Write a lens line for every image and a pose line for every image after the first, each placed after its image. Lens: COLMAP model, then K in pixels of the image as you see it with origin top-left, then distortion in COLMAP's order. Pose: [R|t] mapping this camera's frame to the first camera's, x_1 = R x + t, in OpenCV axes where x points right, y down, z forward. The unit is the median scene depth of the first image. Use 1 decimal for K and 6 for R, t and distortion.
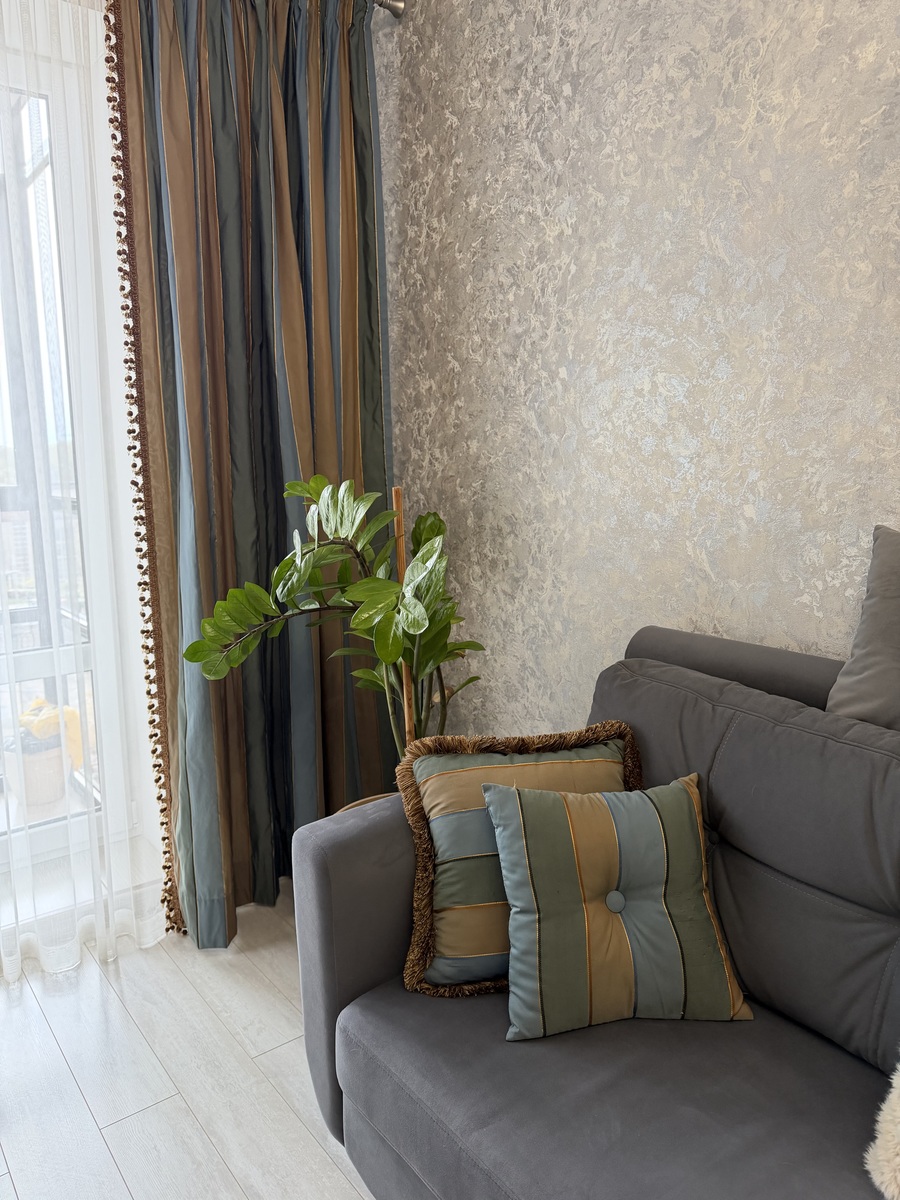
lens RADIAL K [[852.7, 0, 452.9], [0, 852.7, 613.1], [0, 0, 1]] dist [0.025707, -0.054111]
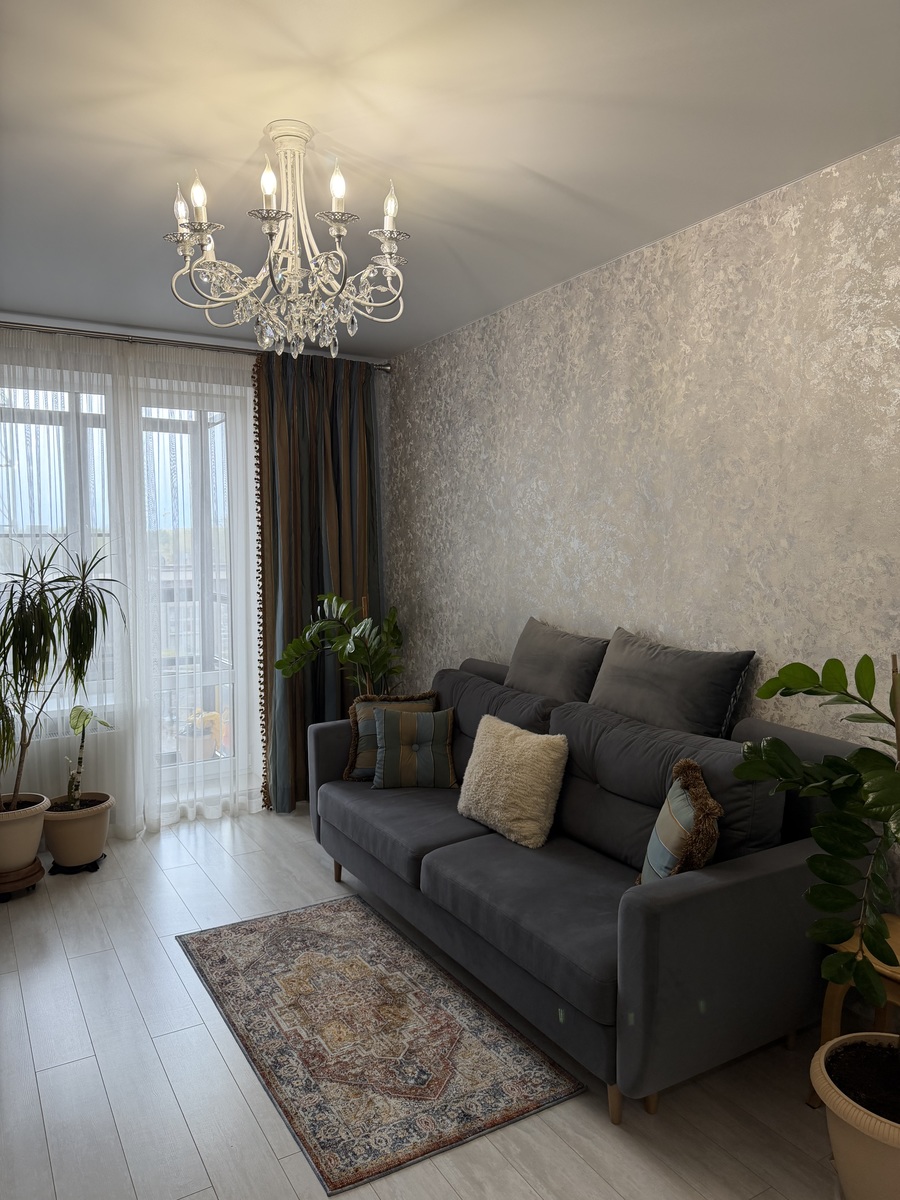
lens RADIAL K [[852.7, 0, 460.0], [0, 852.7, 602.5], [0, 0, 1]] dist [0.025707, -0.054111]
pose [[0.992864, 0.010742, -0.118769, 0.402500], [-0.023058, 0.994434, -0.102811, 0.087731], [0.117004, 0.104816, 0.987585, -1.100998]]
